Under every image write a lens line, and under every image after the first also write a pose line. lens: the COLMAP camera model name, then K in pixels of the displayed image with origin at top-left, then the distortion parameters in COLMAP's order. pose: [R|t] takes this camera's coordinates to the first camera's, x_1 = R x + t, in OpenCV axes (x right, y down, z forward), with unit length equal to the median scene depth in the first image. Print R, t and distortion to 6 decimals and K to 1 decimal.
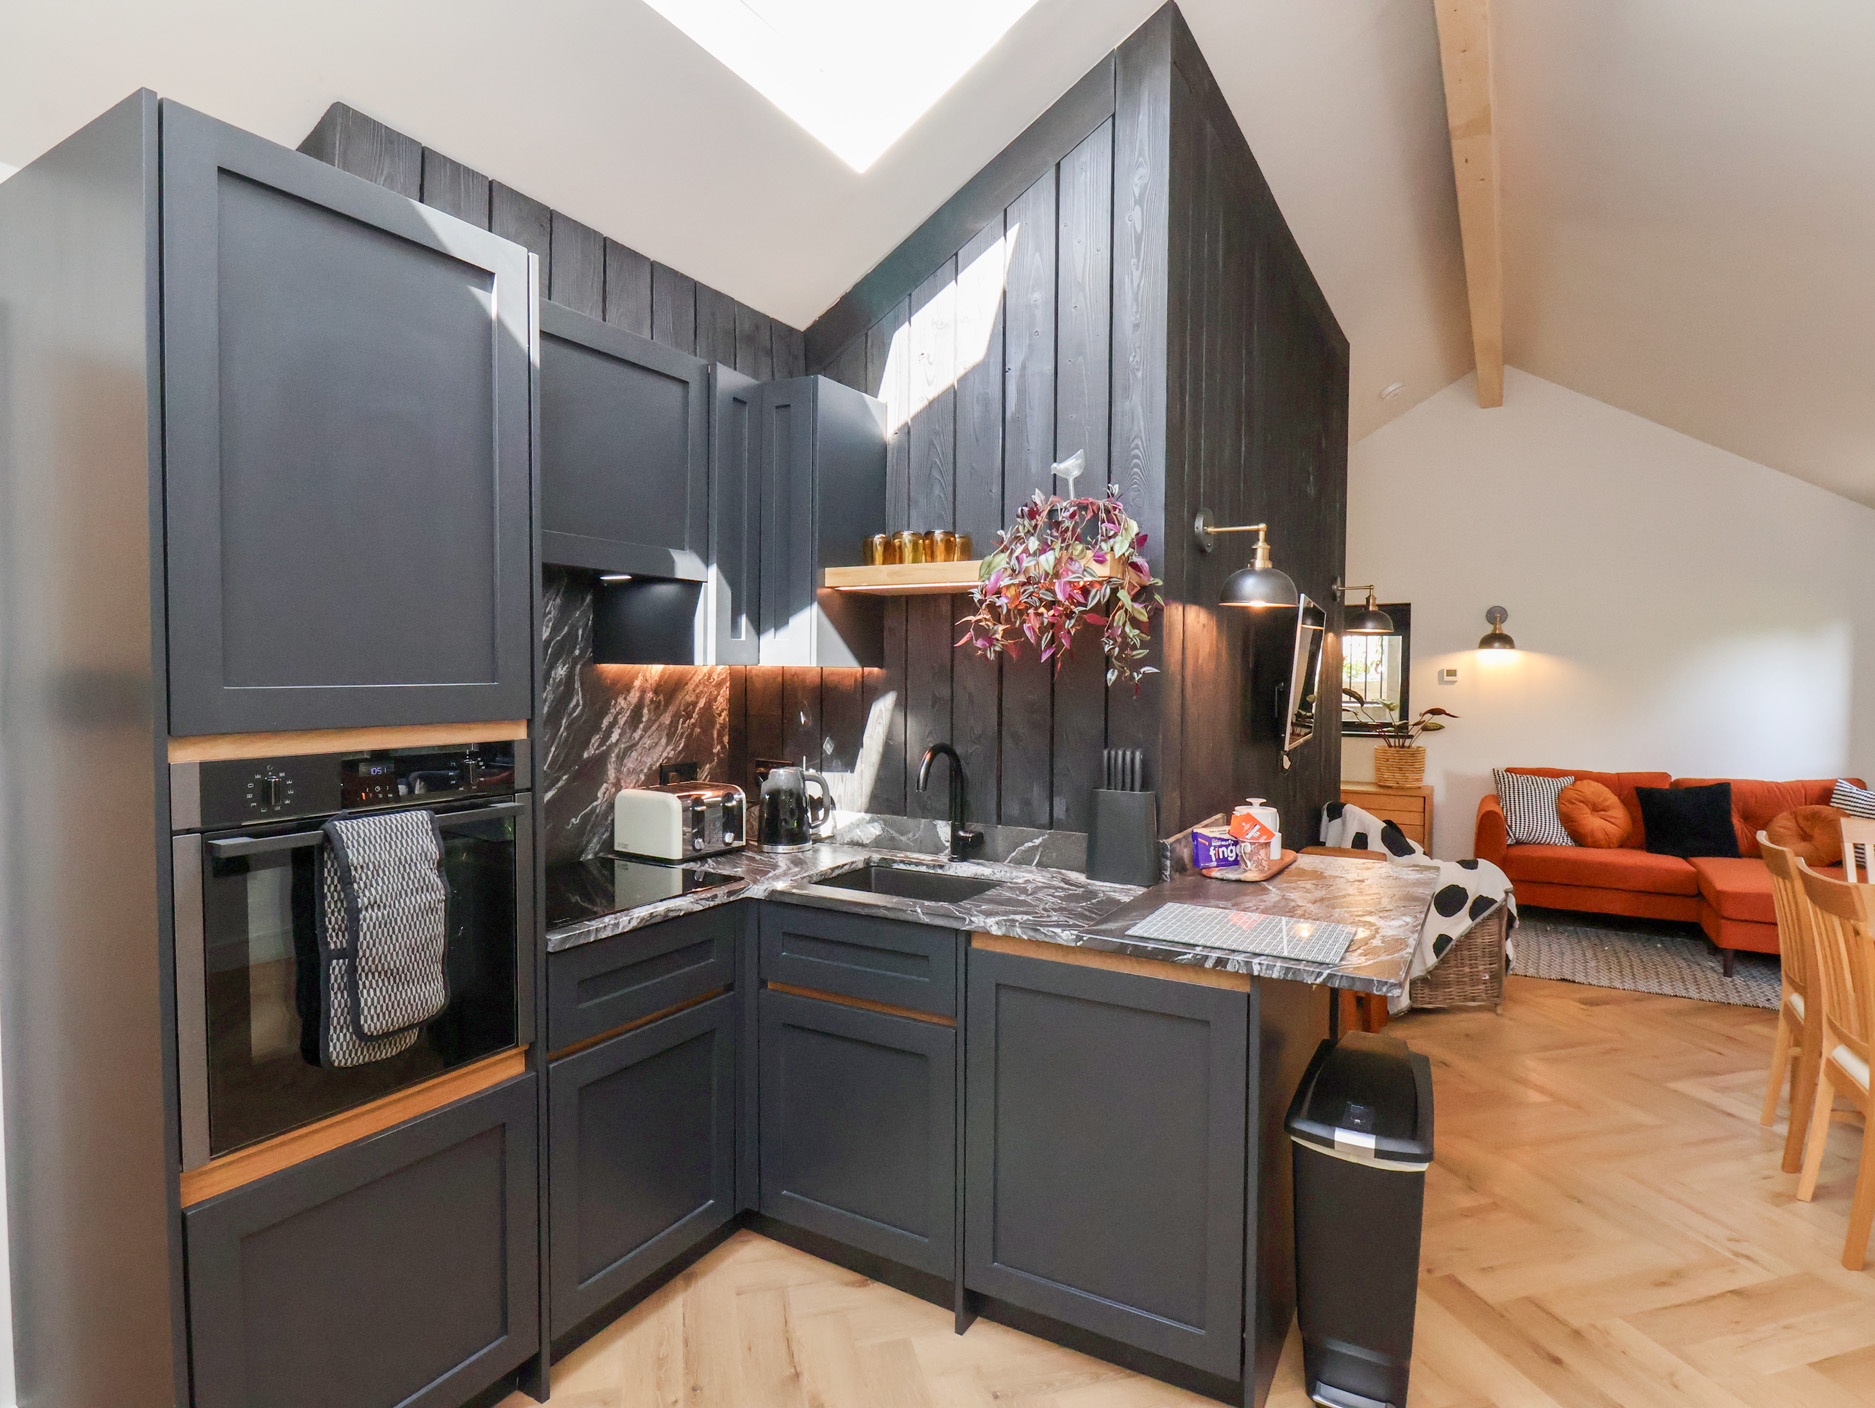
lens RADIAL K [[983.8, 0, 939.3], [0, 983.8, 707.8], [0, 0, 1]] dist [-0.001252, -0.014300]
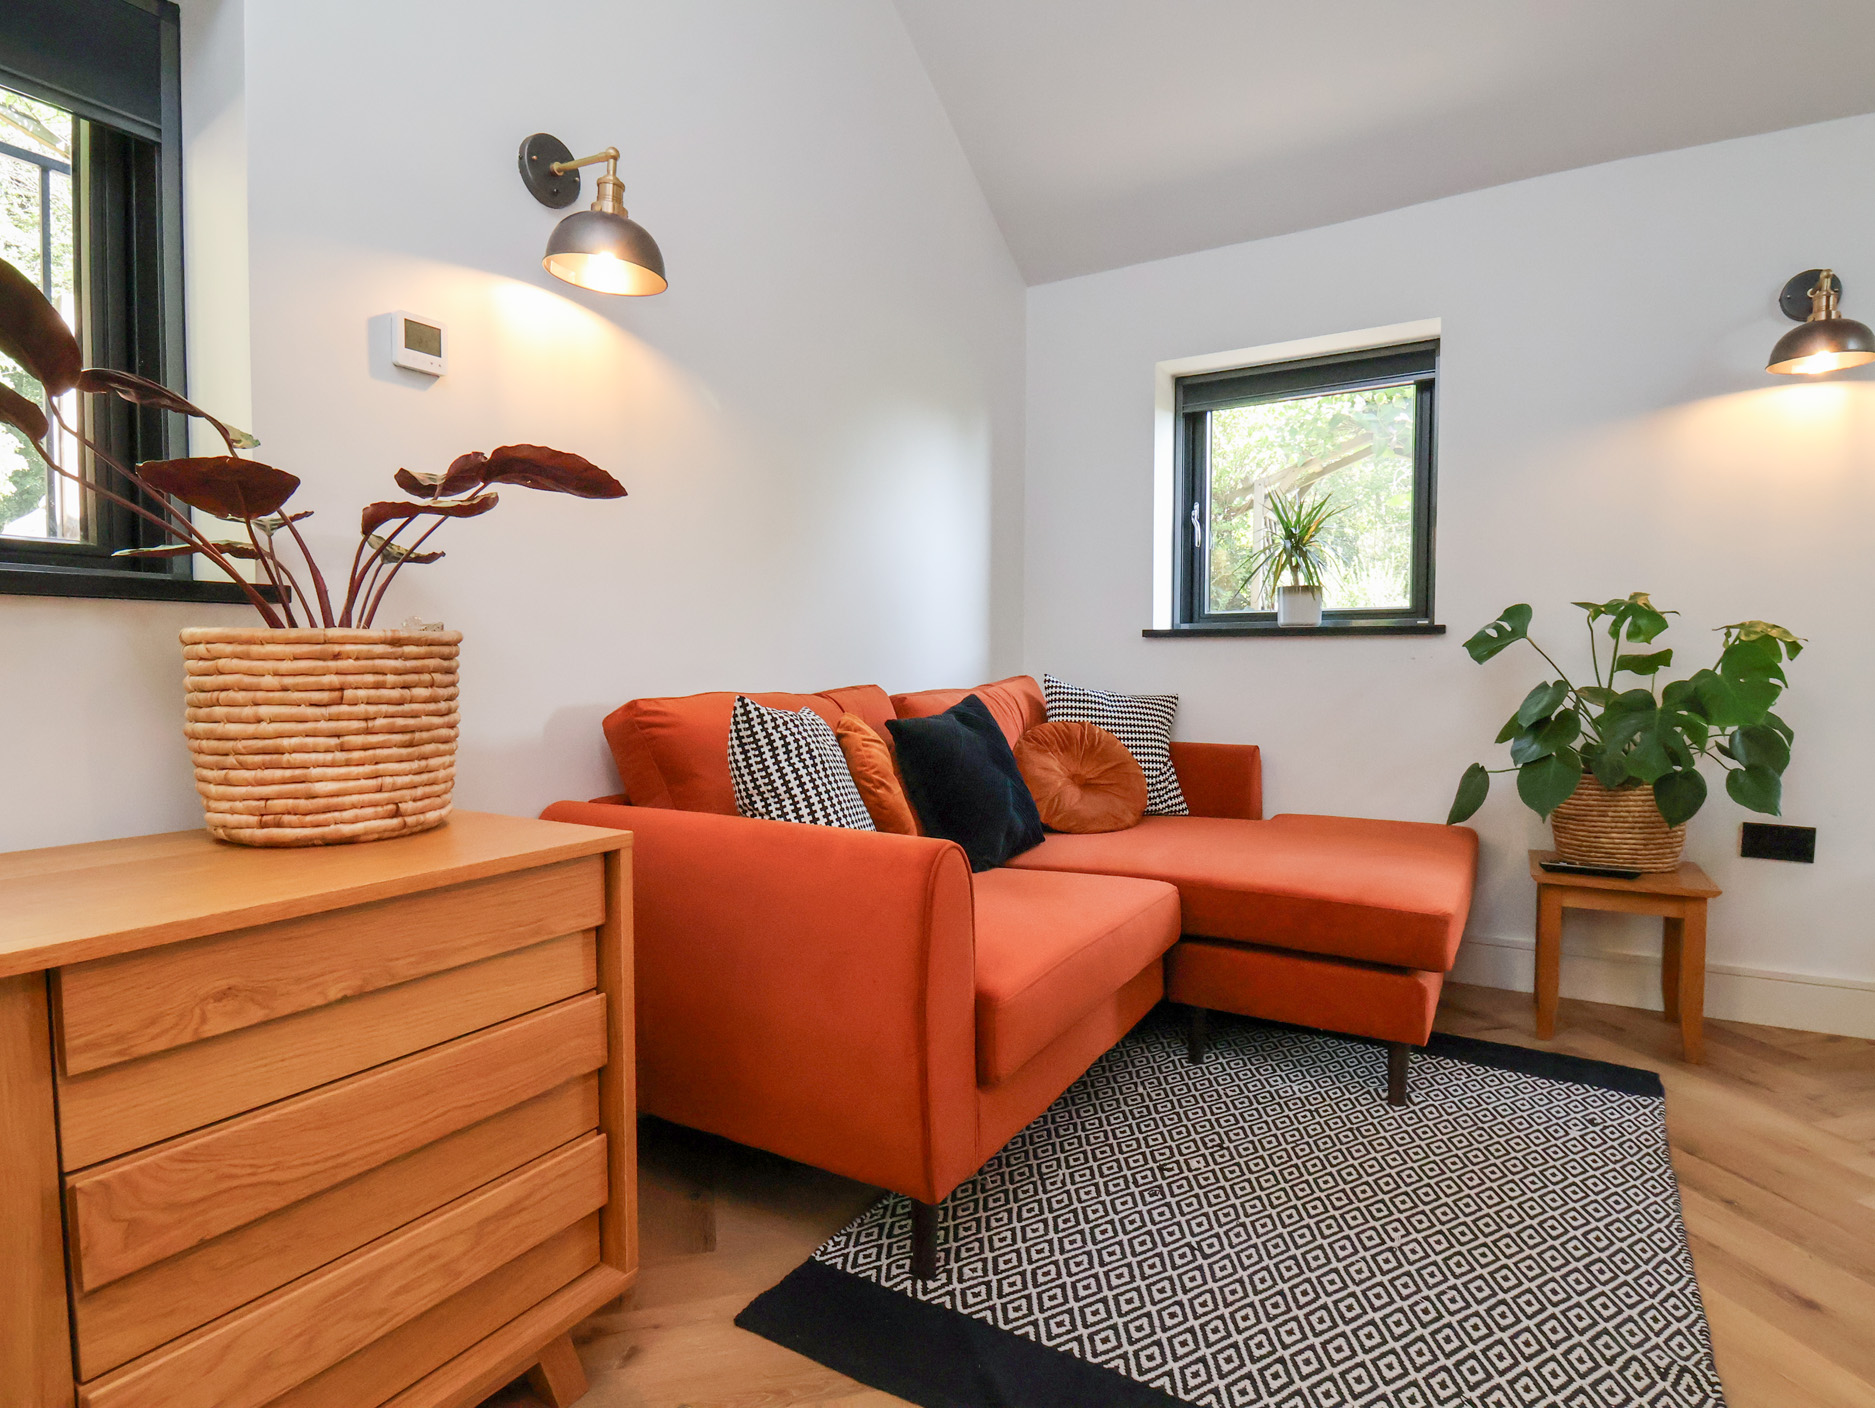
lens RADIAL K [[1011.7, 0, 934.6], [0, 1011.7, 712.3], [0, 0, 1]] dist [0.004234, -0.013761]
pose [[0.009726, -0.055061, 0.998436, 0.589670], [0.037364, 0.997806, 0.054662, 0.109519], [-0.999254, 0.036774, 0.011762, 1.944216]]
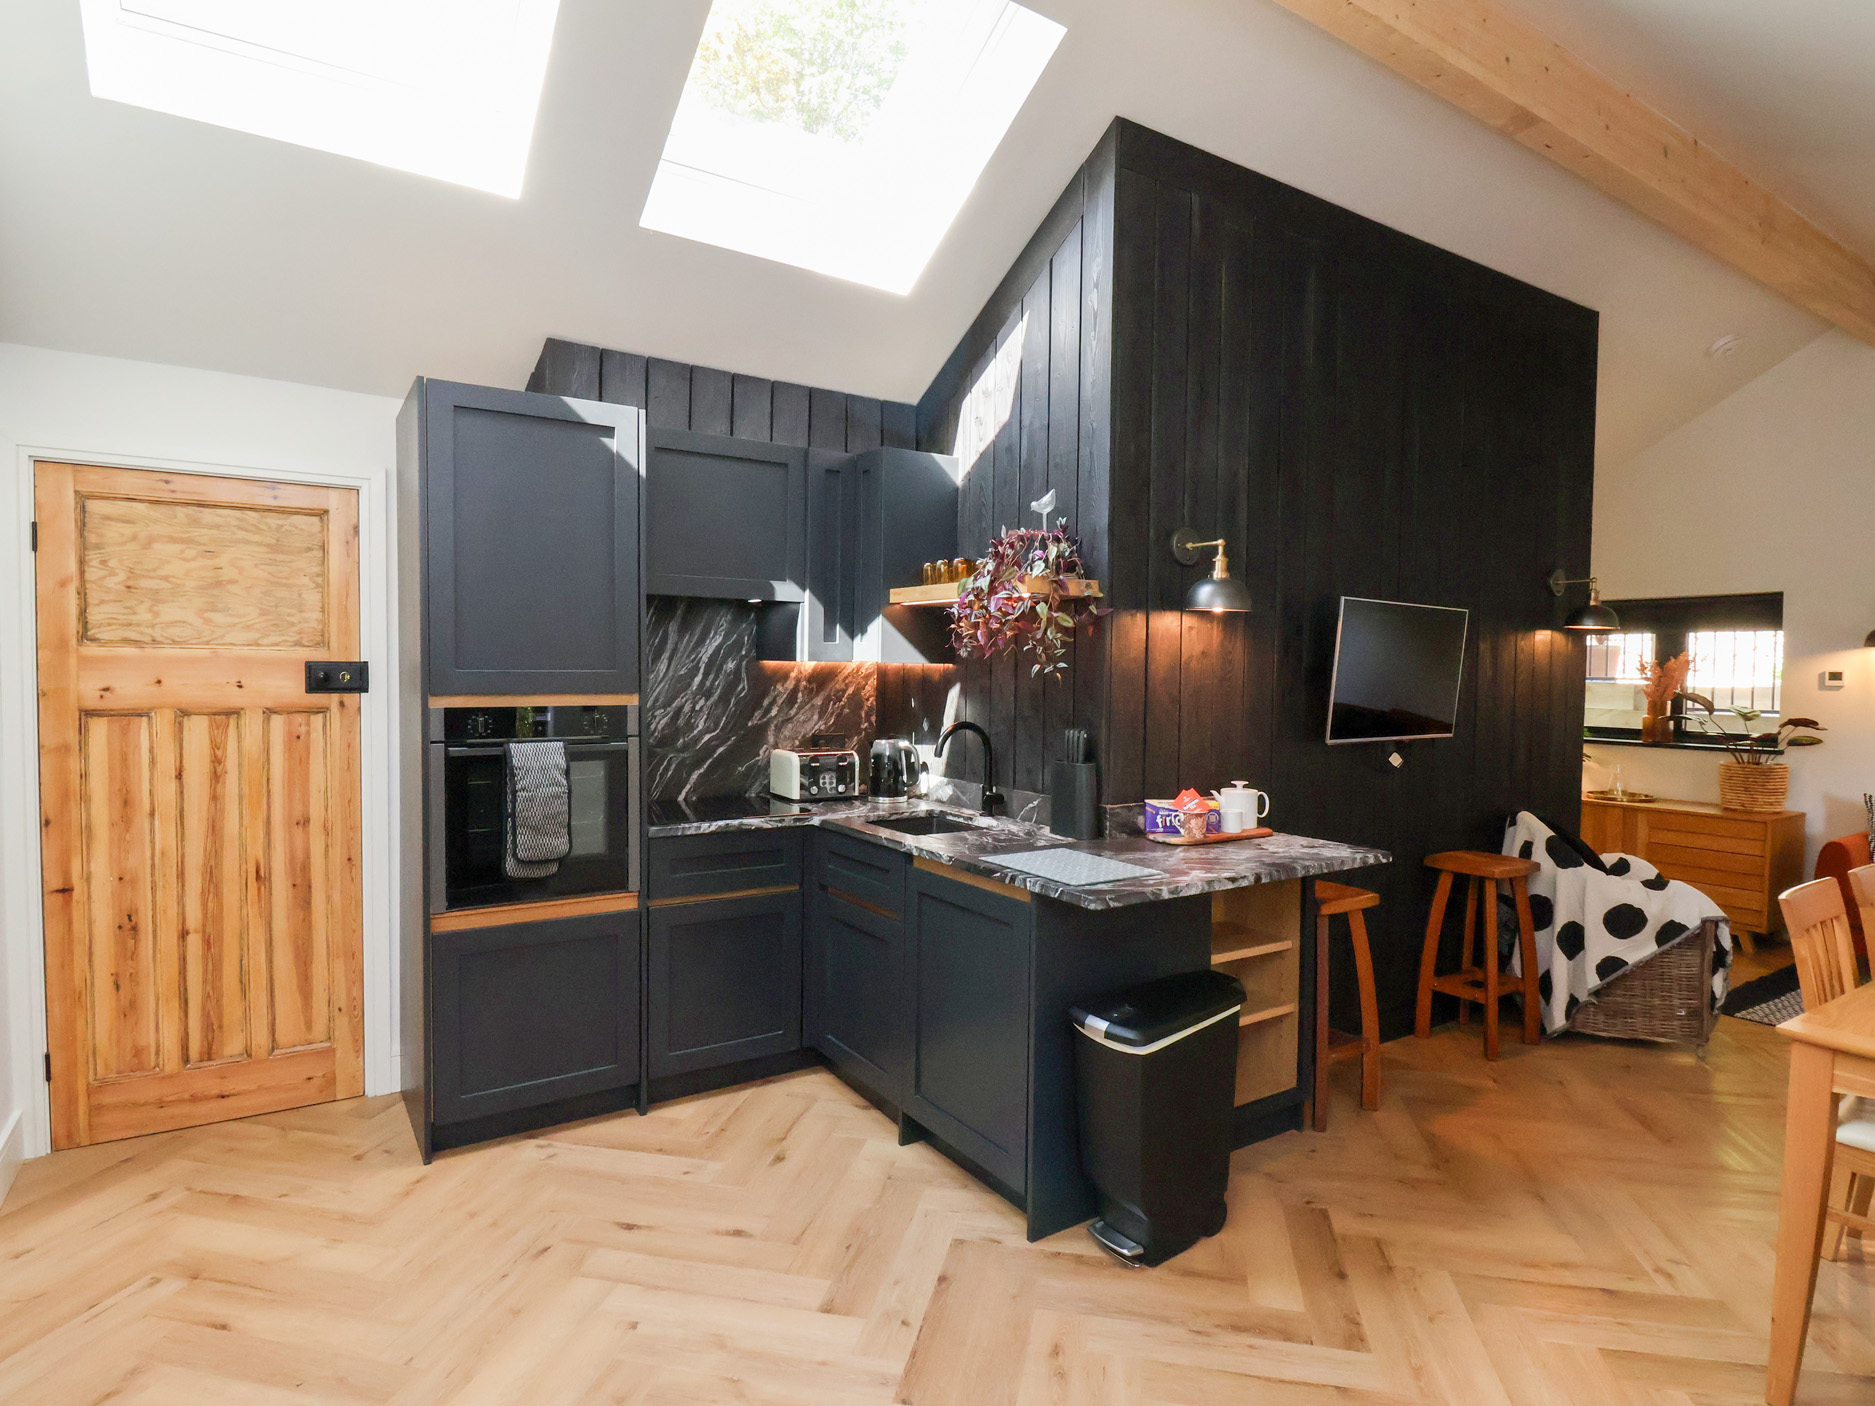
lens RADIAL K [[1011.7, 0, 934.6], [0, 1011.7, 711.3], [0, 0, 1]] dist [0.004234, -0.013761]
pose [[0.894122, 0.024216, -0.447168, 0.504131], [-0.023474, 0.999699, 0.007201, 0.011754], [0.447207, 0.004058, 0.894421, -0.187003]]
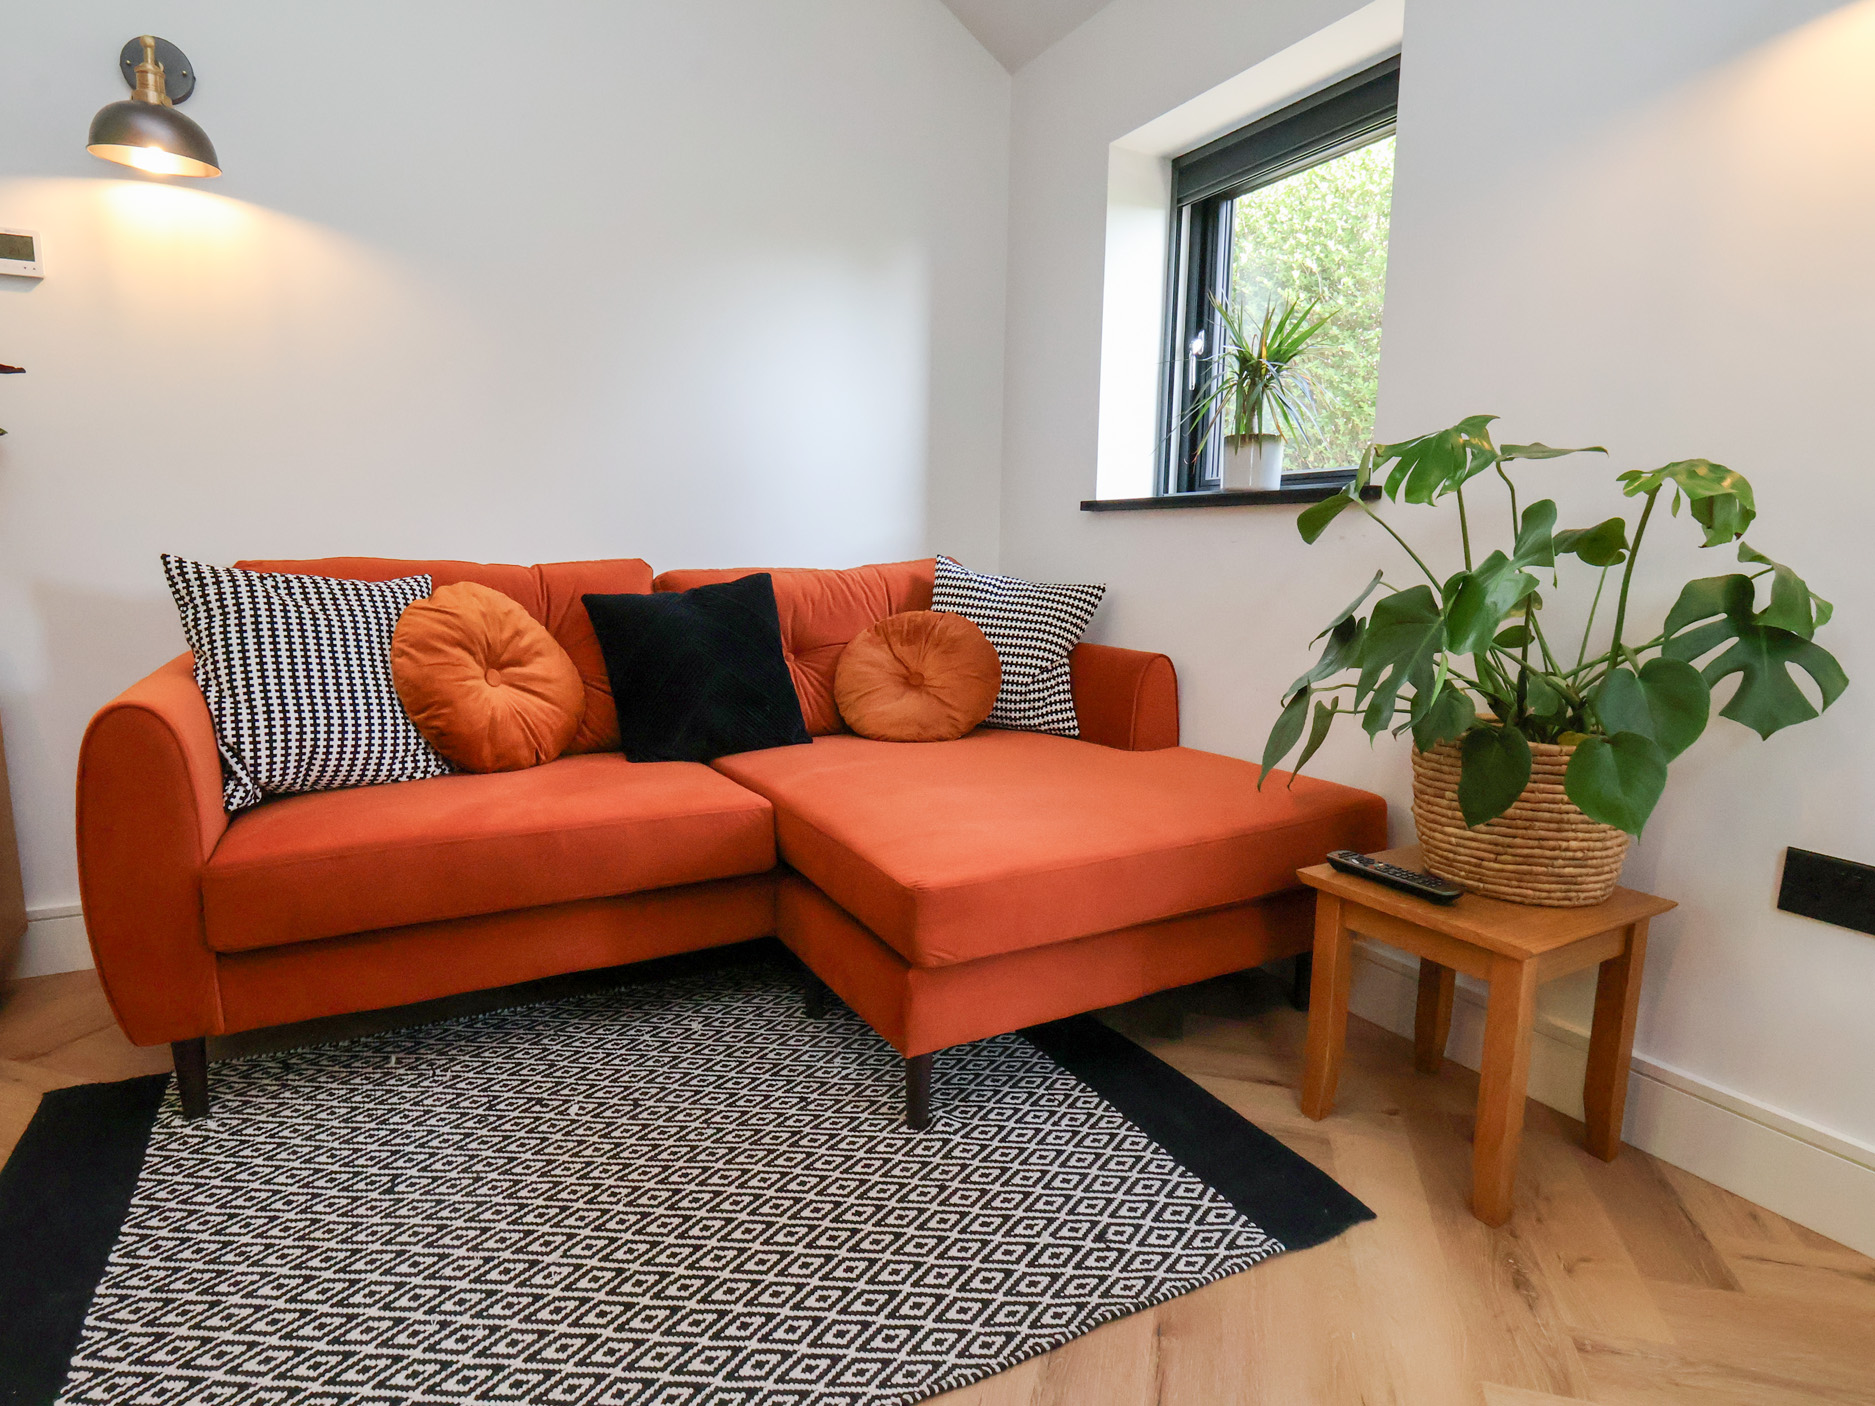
lens RADIAL K [[1011.7, 0, 934.6], [0, 1011.7, 711.3], [0, 0, 1]] dist [0.004234, -0.013761]
pose [[0.518657, -0.132157, 0.844707, 0.878107], [0.018477, 0.989483, 0.143462, 0.142594], [-0.854782, -0.058800, 0.515645, 1.344602]]
